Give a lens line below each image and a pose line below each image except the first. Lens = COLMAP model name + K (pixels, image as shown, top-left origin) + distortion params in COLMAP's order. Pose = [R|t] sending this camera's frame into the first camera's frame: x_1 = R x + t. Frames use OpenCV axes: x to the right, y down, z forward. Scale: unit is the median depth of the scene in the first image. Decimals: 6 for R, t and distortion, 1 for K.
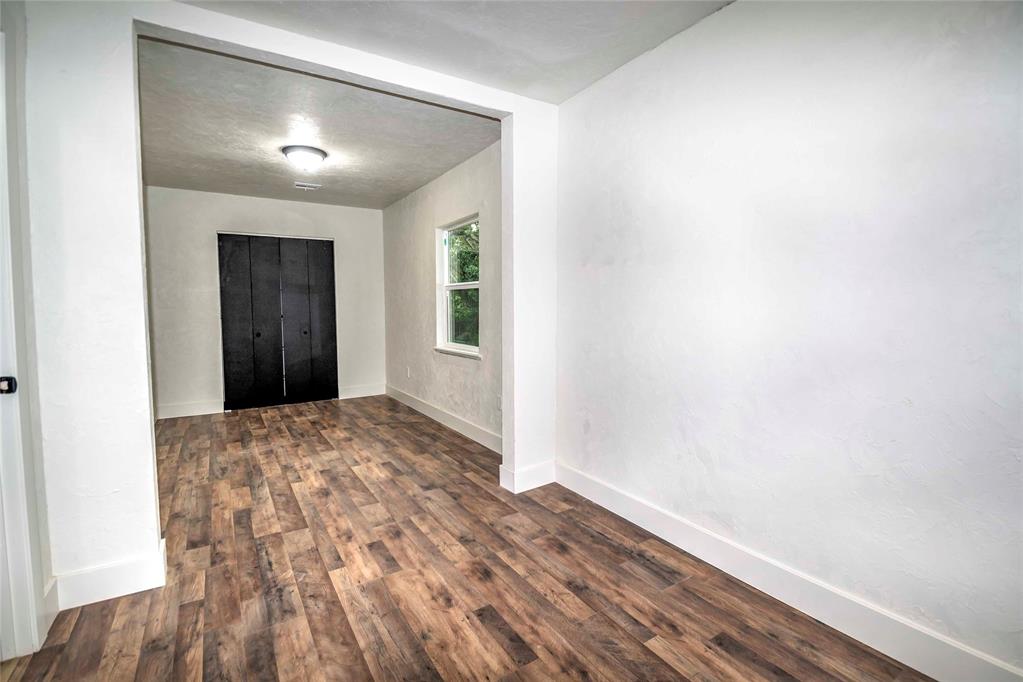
lens RADIAL K [[475.4, 0, 527.7], [0, 475.4, 343.9], [0, 0, 1]] dist [0.001537, -0.016858]
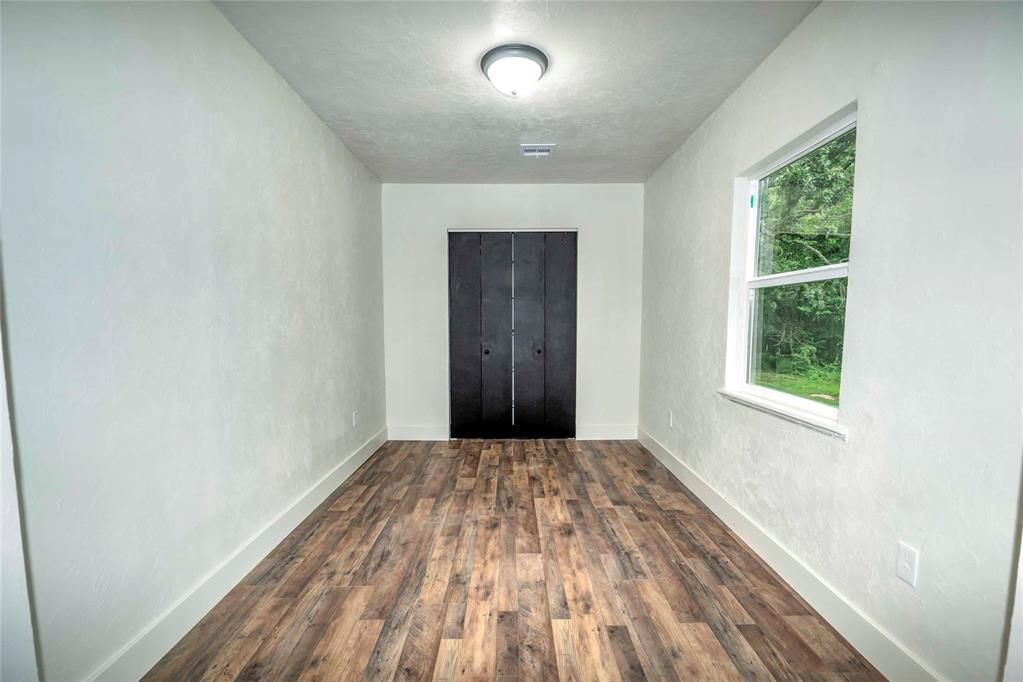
lens RADIAL K [[453.0, 0, 507.5], [0, 453.0, 351.3], [0, 0, 1]] dist [0.000458, -0.000126]
pose [[0.827820, 0.041721, -0.559440, -0.111547], [-0.046897, 0.998887, 0.005099, -0.031578], [0.559030, 0.022015, 0.828855, 0.428280]]
